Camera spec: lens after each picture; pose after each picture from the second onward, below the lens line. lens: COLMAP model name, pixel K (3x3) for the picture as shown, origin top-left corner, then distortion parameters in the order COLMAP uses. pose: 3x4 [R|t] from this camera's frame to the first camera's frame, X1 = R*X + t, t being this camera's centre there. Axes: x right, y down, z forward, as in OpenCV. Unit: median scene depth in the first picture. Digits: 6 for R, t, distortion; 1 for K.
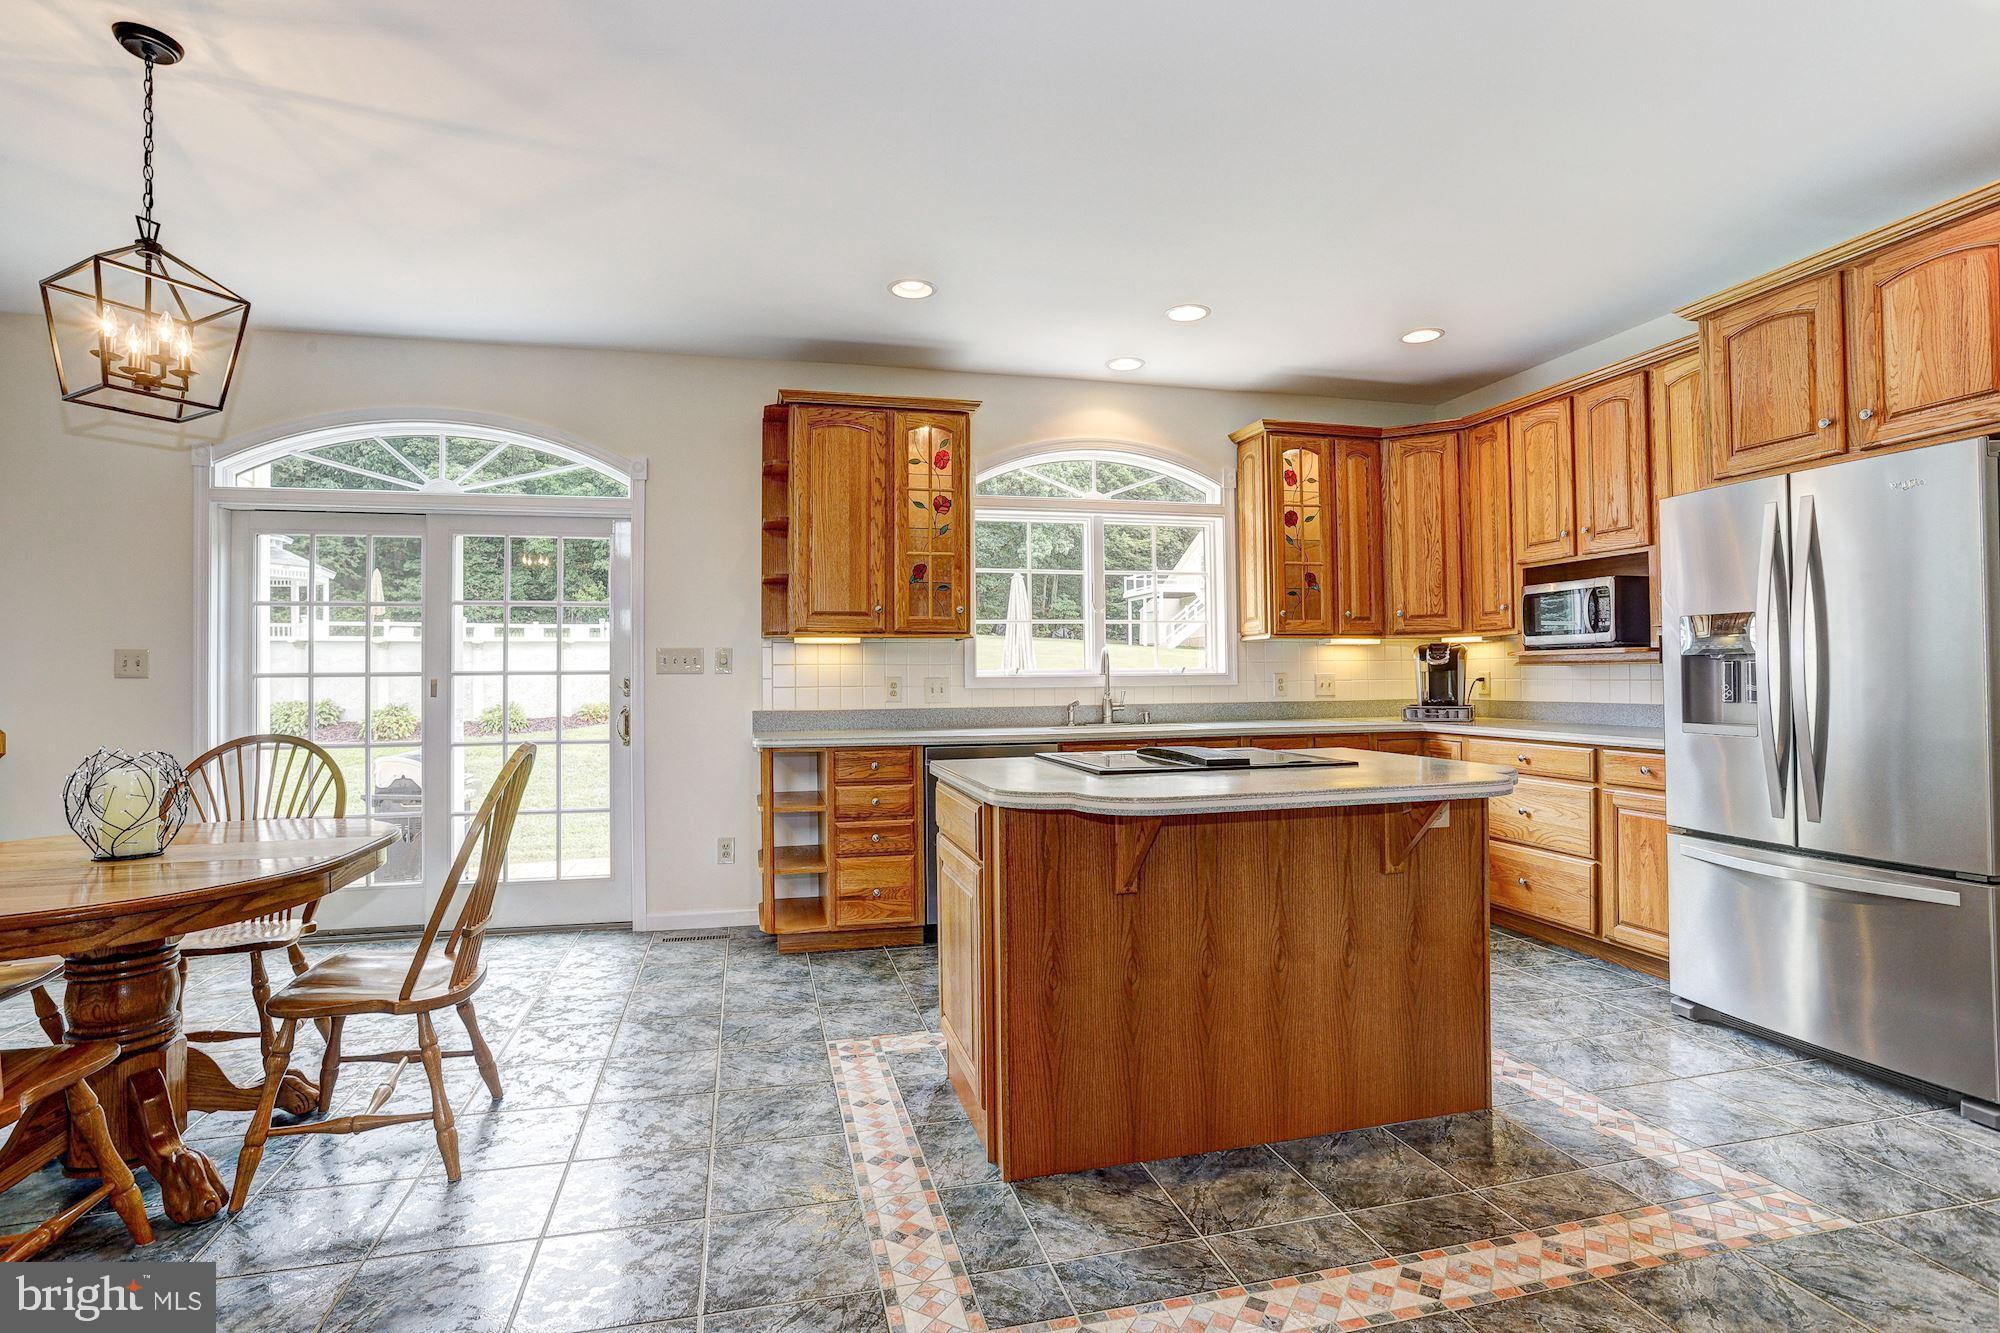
lens RADIAL K [[979.2, 0, 1000.0], [0, 979.2, 666.5], [0, 0, 1]] dist [-0.072109, 0.035592]
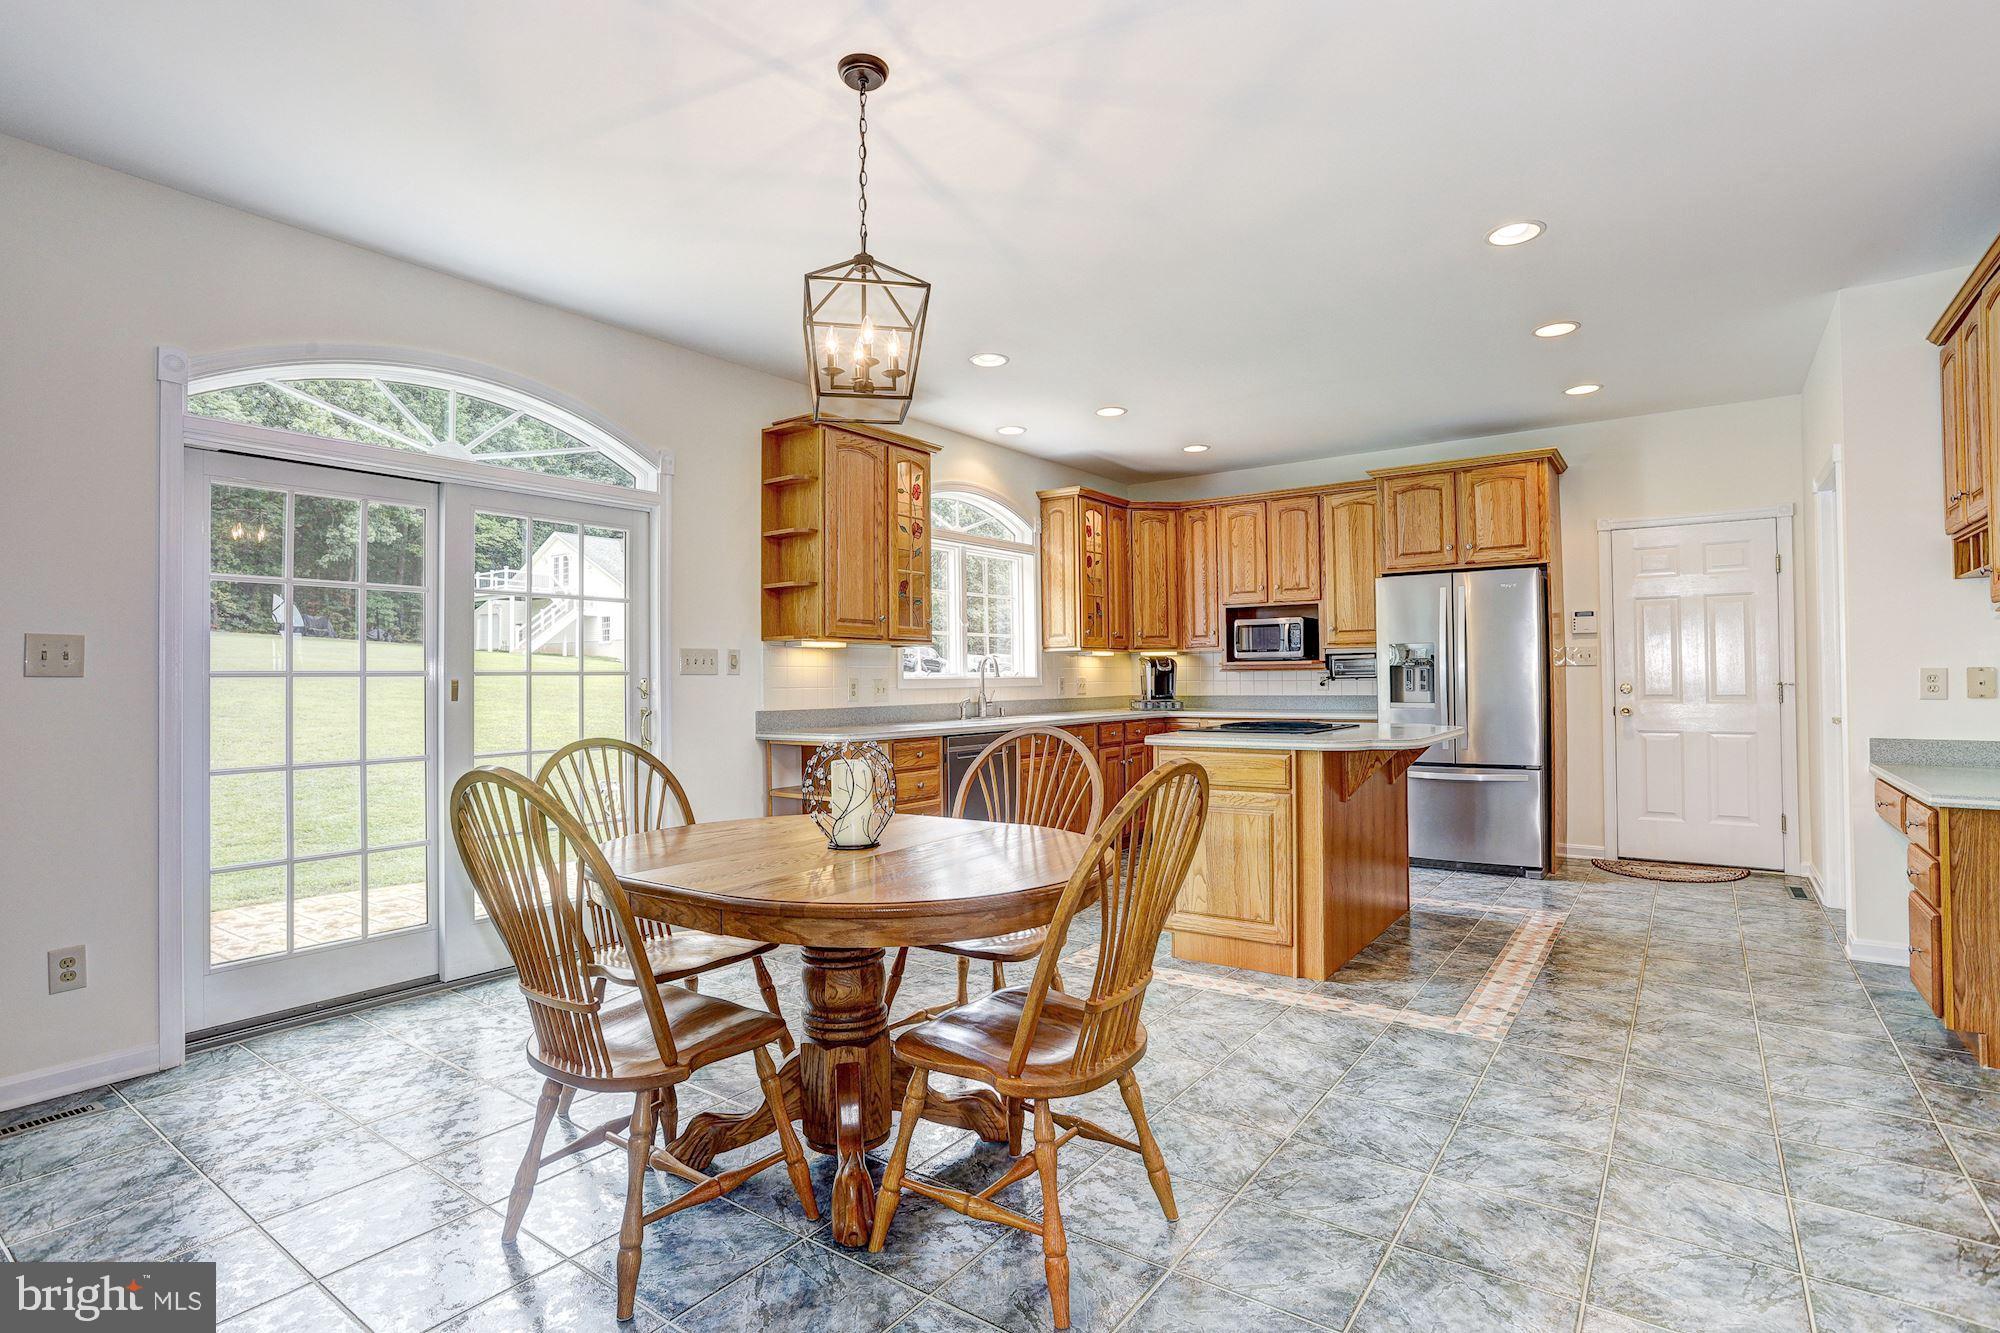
lens RADIAL K [[979.2, 0, 1000.0], [0, 979.2, 666.5], [0, 0, 1]] dist [-0.072109, 0.035592]
pose [[0.769579, 0.008822, 0.638490, -0.743922], [-0.003523, 0.999948, -0.009569, 0.007444], [-0.638541, 0.005115, 0.769571, 0.040629]]
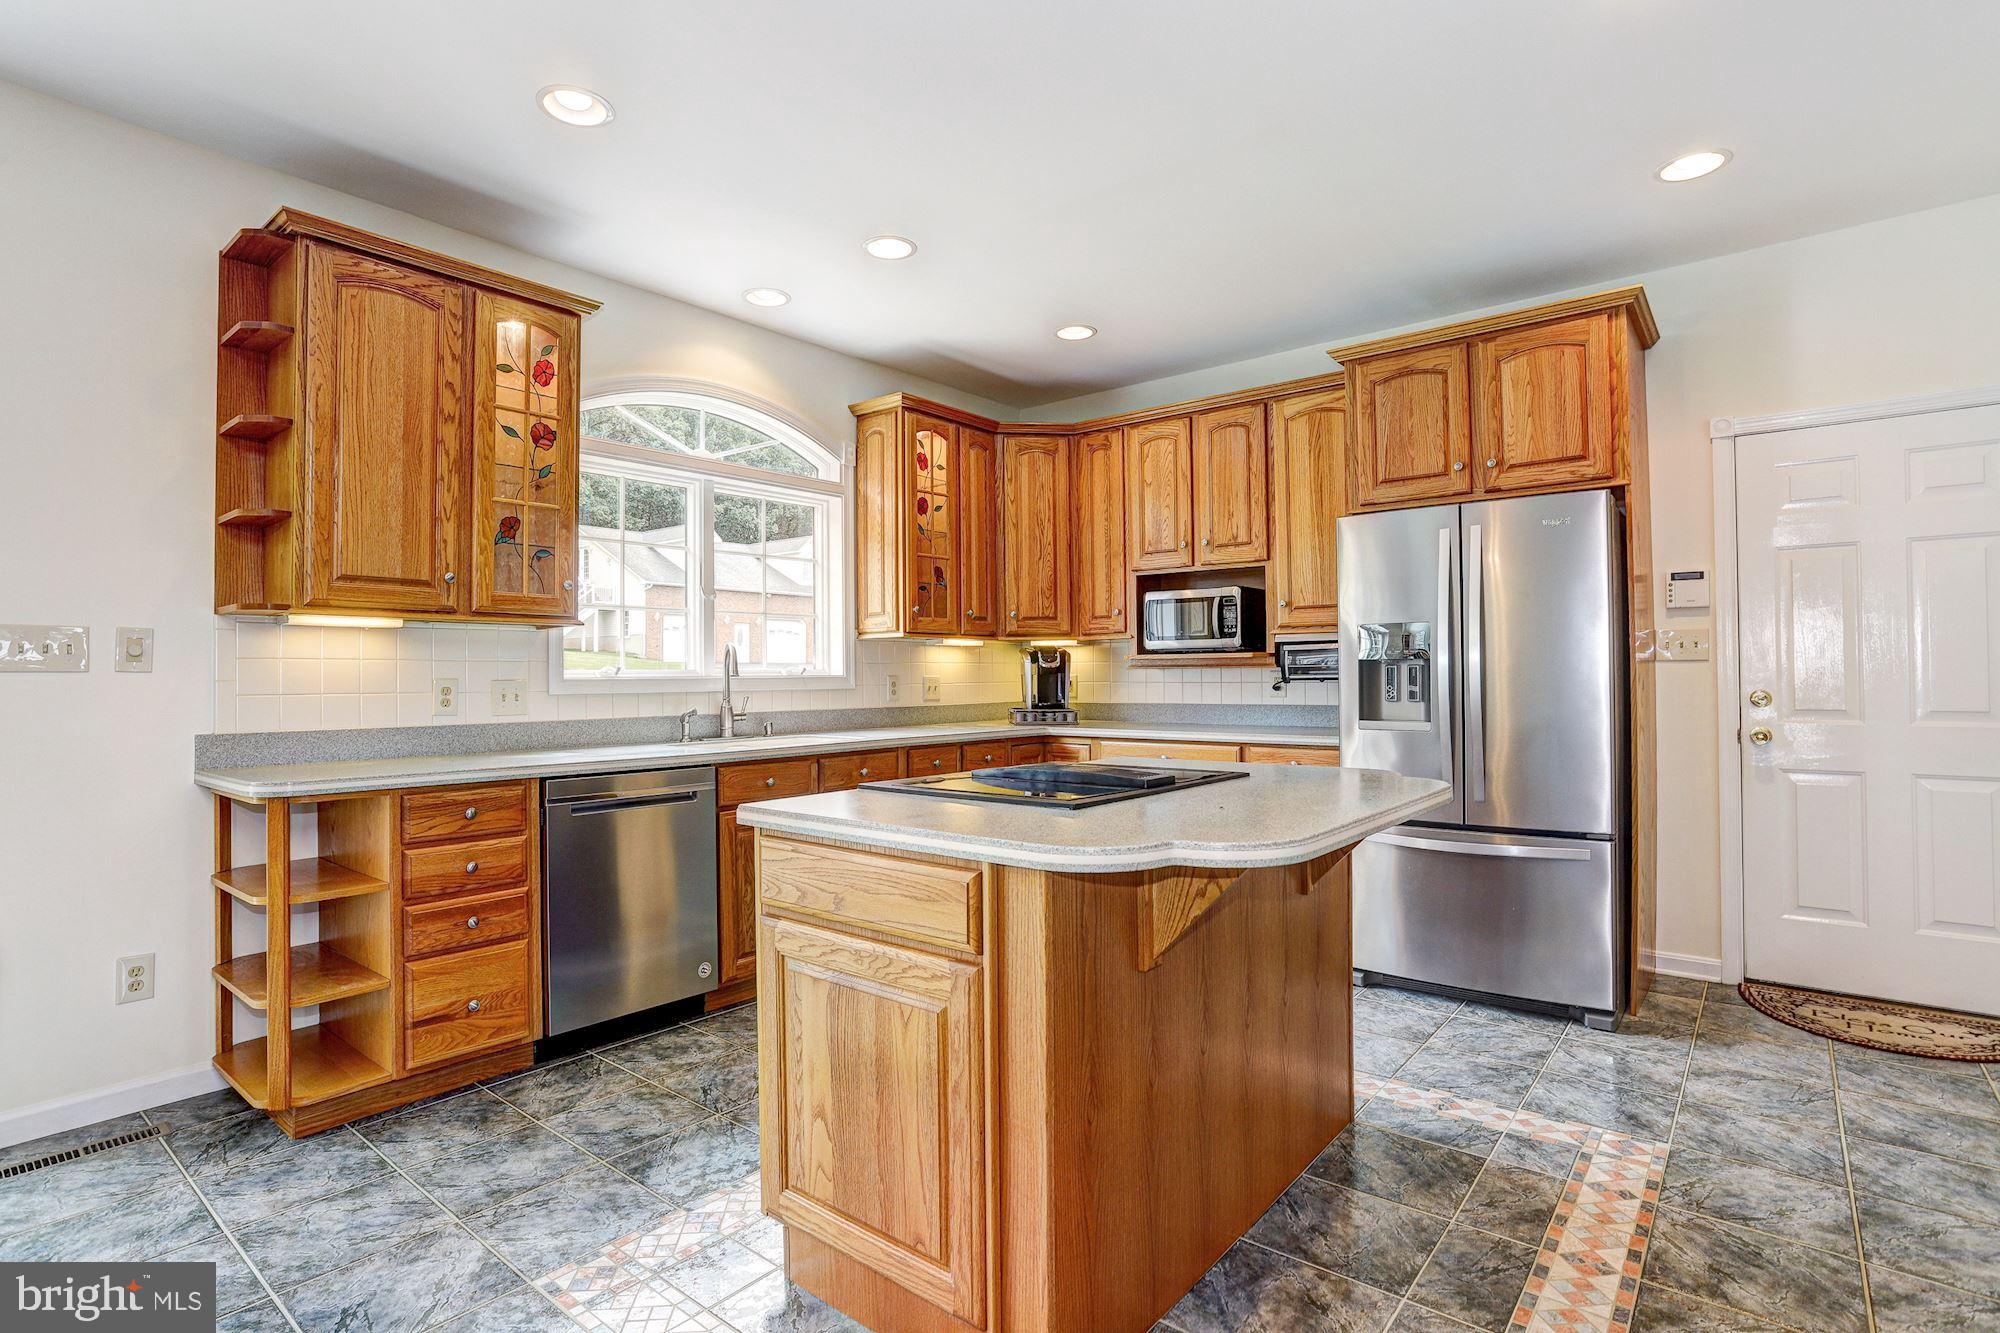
lens RADIAL K [[979.2, 0, 1000.0], [0, 979.2, 666.5], [0, 0, 1]] dist [-0.072109, 0.035592]
pose [[0.803895, 0.008405, 0.594712, -0.209744], [-0.005757, 0.999963, -0.006350, 0.004244], [-0.594743, 0.001681, 0.803914, 0.247013]]
